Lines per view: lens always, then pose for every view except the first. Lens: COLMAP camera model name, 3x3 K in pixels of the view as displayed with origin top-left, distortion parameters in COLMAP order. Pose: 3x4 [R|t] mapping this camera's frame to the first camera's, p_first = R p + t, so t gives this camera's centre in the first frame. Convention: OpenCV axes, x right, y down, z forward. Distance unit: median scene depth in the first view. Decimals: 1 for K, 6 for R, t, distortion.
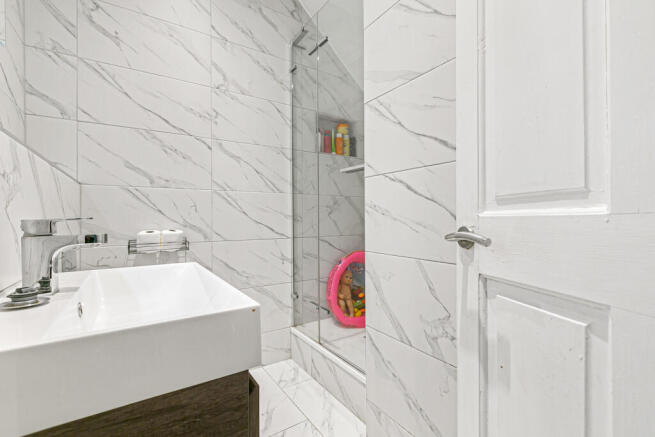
lens RADIAL K [[294.3, 0, 328.0], [0, 294.3, 219.6], [0, 0, 1]] dist [0.002203, -0.000861]
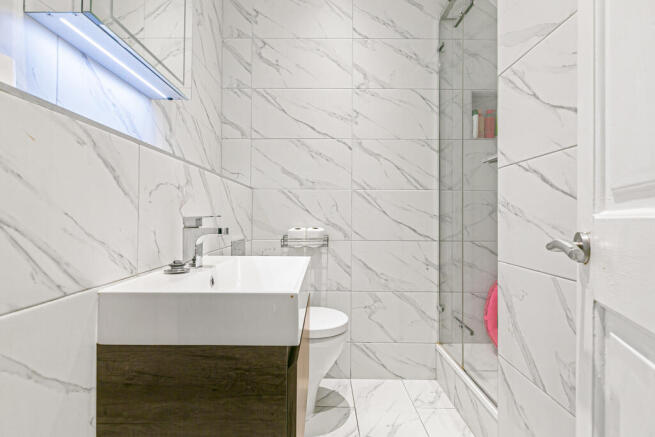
lens RADIAL K [[335.8, 0, 326.8], [0, 335.8, 216.5], [0, 0, 1]] dist [0.000027, 0.000513]
pose [[0.831053, 0.009541, -0.556112, 0.229247], [-0.014173, 0.999891, -0.004026, -0.001703], [0.556013, 0.011228, 0.831098, -0.011740]]
